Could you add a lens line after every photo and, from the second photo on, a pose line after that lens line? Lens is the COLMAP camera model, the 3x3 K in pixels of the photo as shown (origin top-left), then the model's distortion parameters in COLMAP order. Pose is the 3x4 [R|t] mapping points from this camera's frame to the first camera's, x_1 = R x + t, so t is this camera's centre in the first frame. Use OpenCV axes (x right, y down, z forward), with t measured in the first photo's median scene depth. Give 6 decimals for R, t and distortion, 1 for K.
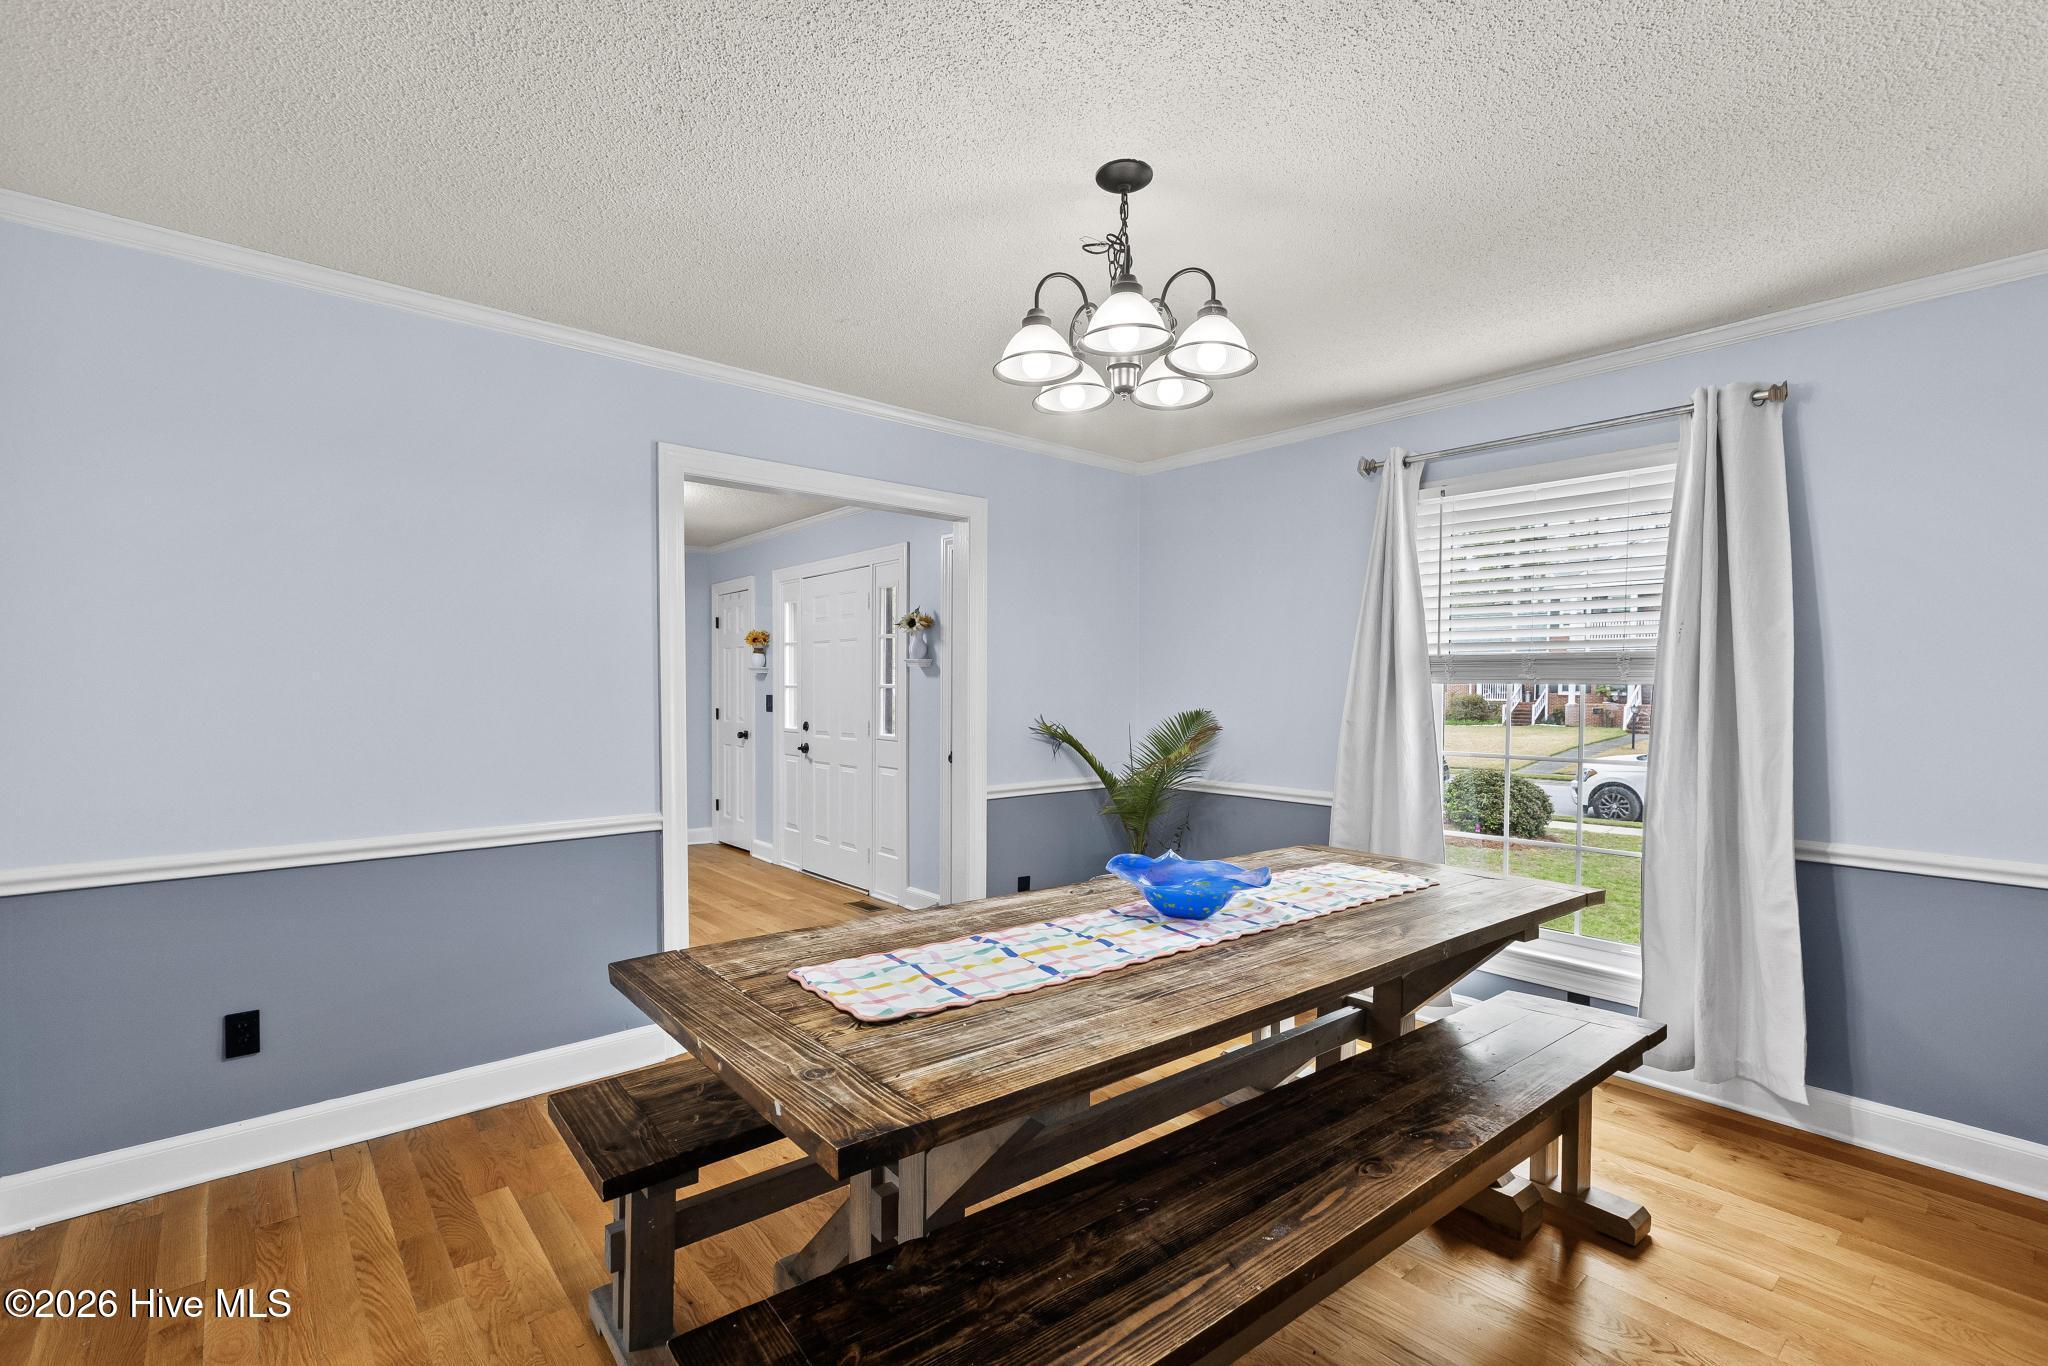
lens RADIAL K [[915.8, 0, 1033.2], [0, 915.8, 705.5], [0, 0, 1]] dist [0.002969, 0.000300]
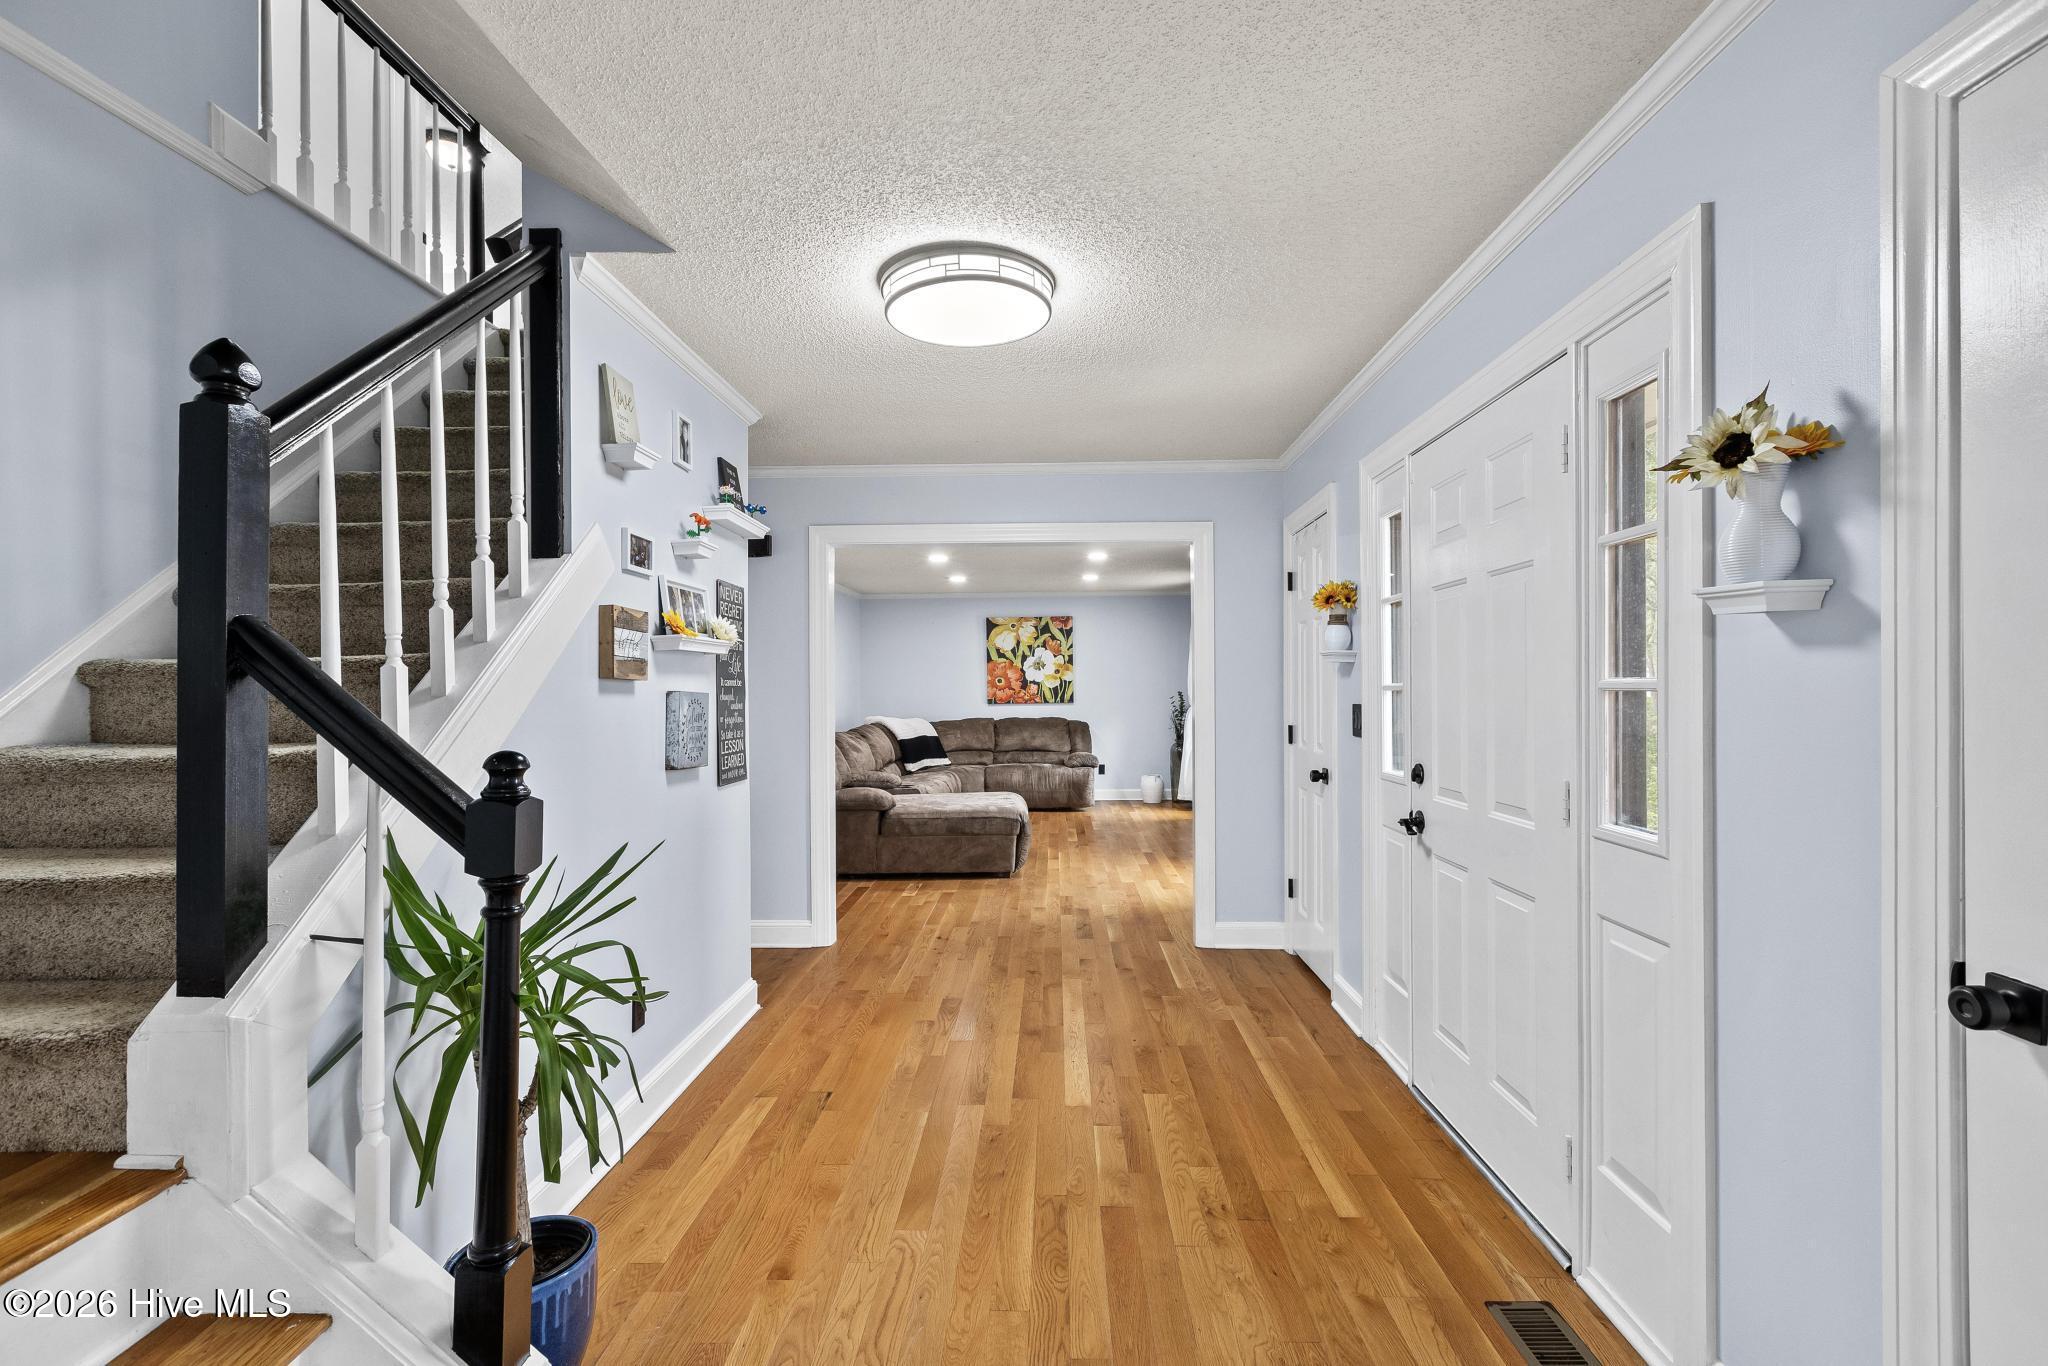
lens RADIAL K [[915.8, 0, 1028.2], [0, 915.8, 692.4], [0, 0, 1]] dist [0.002969, 0.000300]
pose [[0.739480, -0.007275, -0.673139, -0.102198], [-0.002631, 0.999903, -0.013696, -0.013865], [0.673173, 0.011899, 0.739389, 0.644429]]
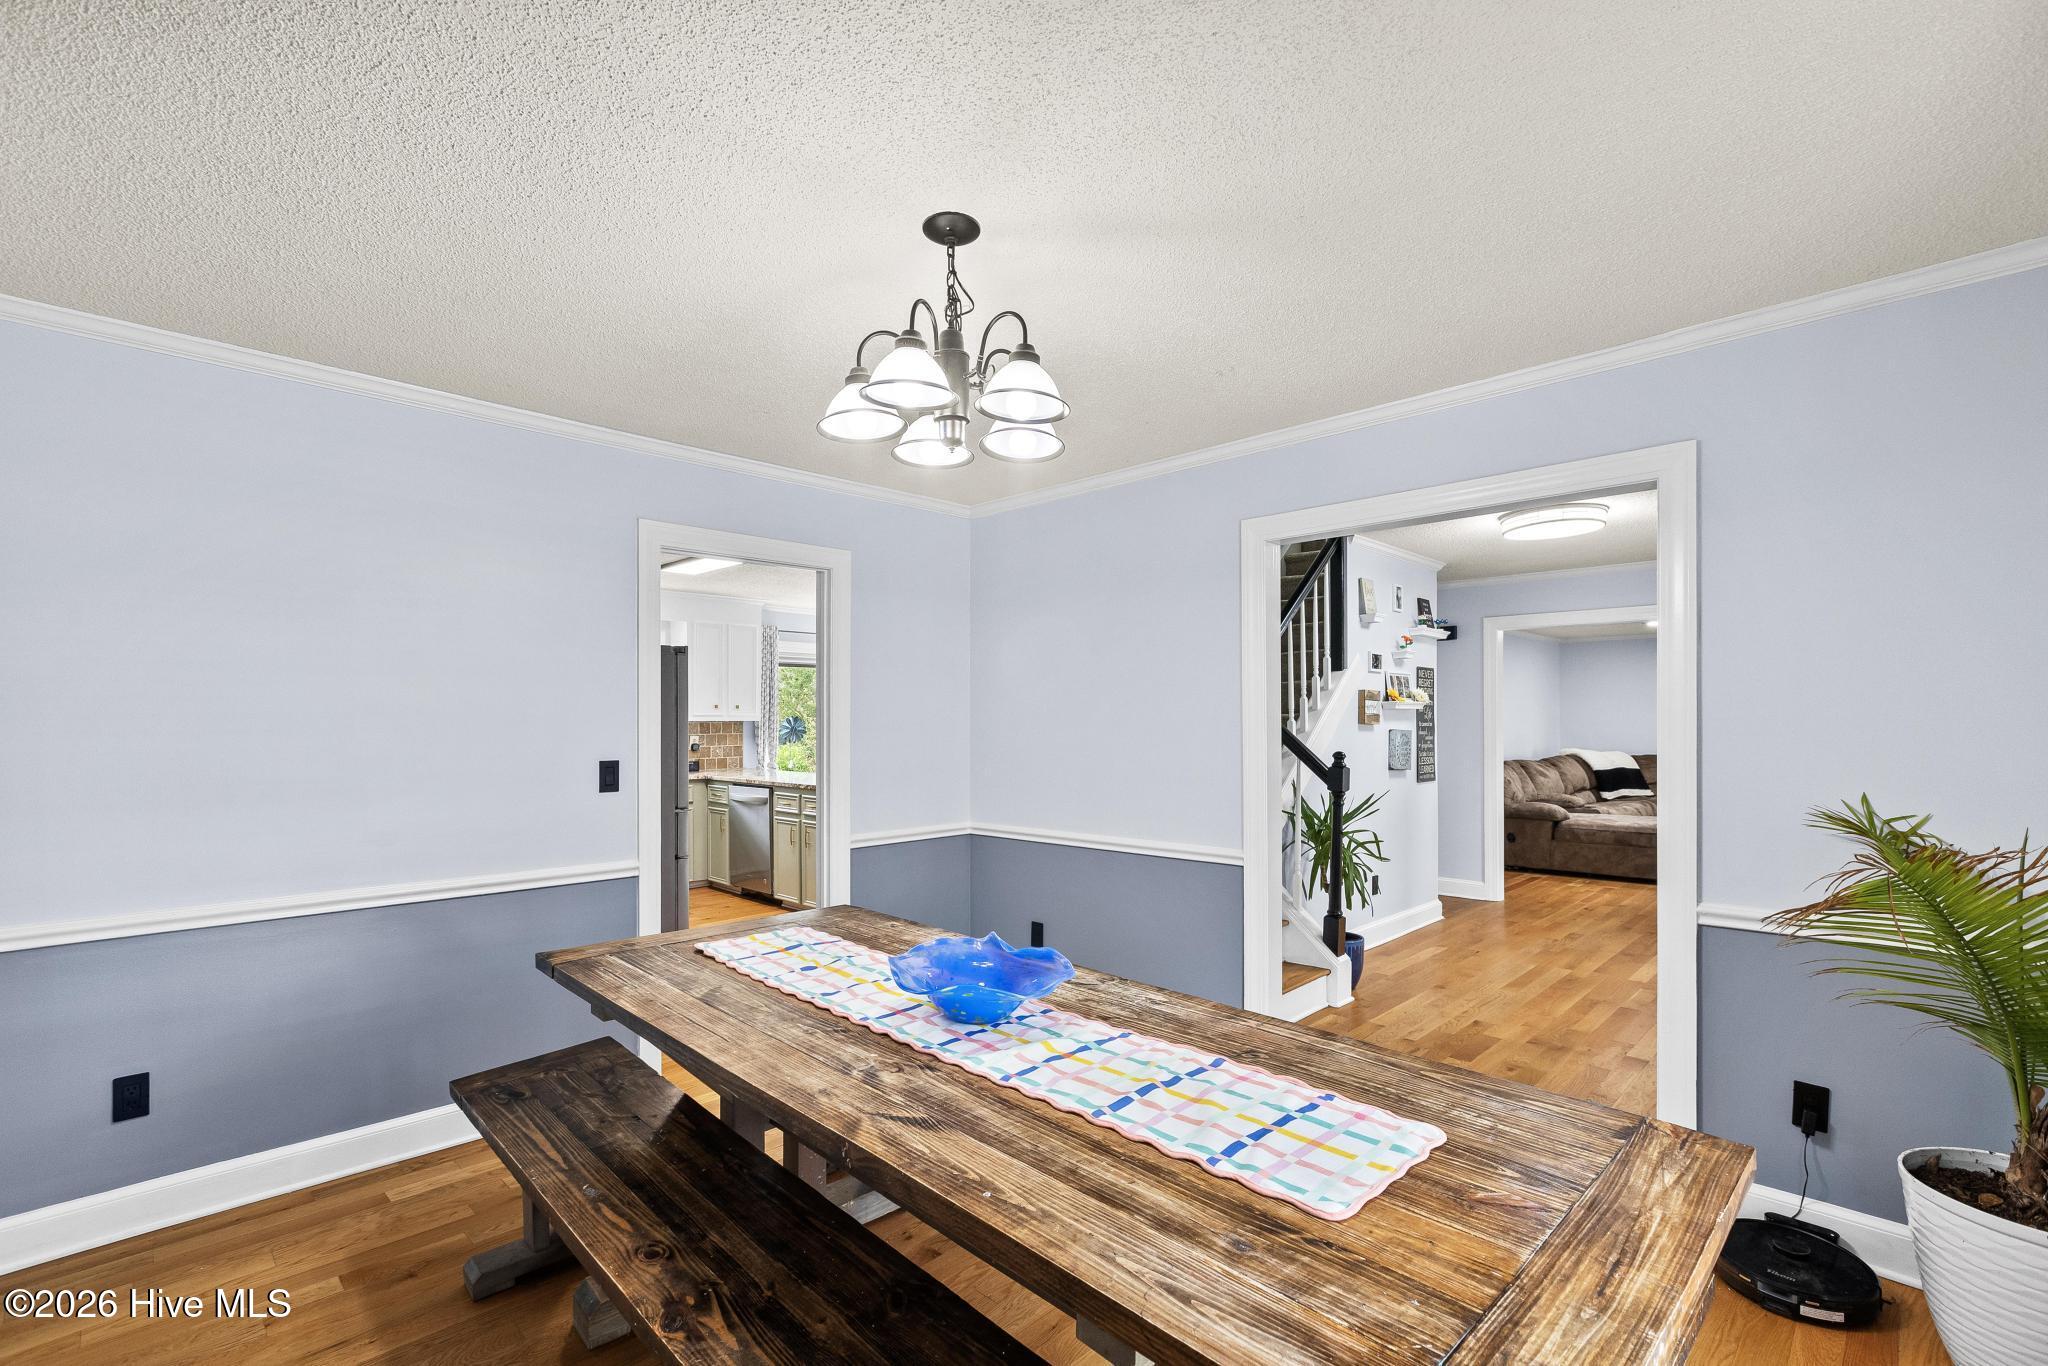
lens RADIAL K [[915.8, 0, 1019.0], [0, 915.8, 711.0], [0, 0, 1]] dist [0.002969, 0.000300]
pose [[0.079594, -0.014967, -0.996715, 0.408788], [-0.018944, 0.999684, -0.016525, -0.017168], [0.996647, 0.020197, 0.079285, 0.384285]]
